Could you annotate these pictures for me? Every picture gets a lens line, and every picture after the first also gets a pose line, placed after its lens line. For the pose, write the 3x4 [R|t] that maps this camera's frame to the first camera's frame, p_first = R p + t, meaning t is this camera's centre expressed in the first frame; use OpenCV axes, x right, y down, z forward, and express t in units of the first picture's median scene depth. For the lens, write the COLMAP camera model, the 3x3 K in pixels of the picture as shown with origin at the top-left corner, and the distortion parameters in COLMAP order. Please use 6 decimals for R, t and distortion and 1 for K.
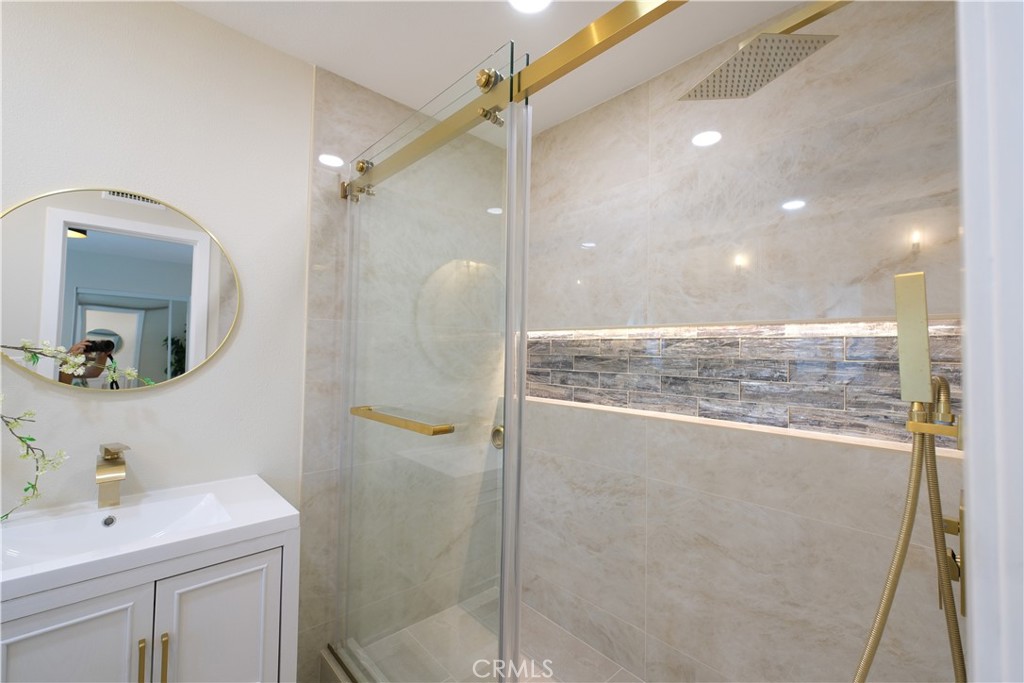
lens RADIAL K [[429.1, 0, 508.5], [0, 429.1, 338.3], [0, 0, 1]] dist [-0.005075, 0.003070]
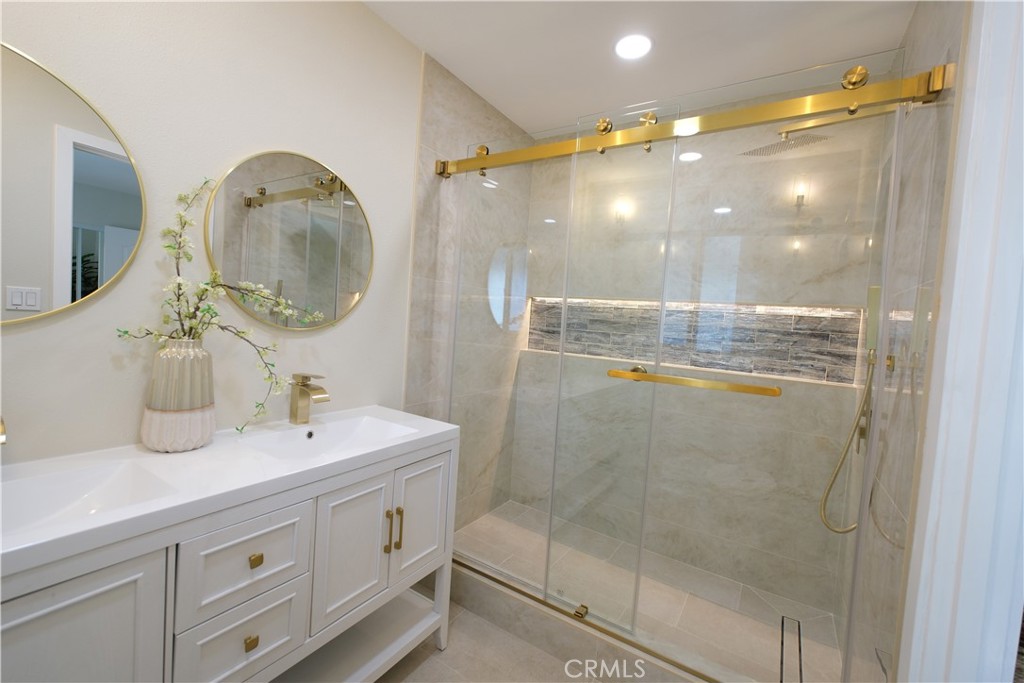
lens RADIAL K [[429.1, 0, 508.5], [0, 429.1, 338.3], [0, 0, 1]] dist [-0.005075, 0.003070]
pose [[0.967347, 0.037621, 0.250650, -0.500000], [-0.059152, 0.995124, 0.078927, 0.013949], [-0.246458, -0.091176, 0.964855, -0.220185]]
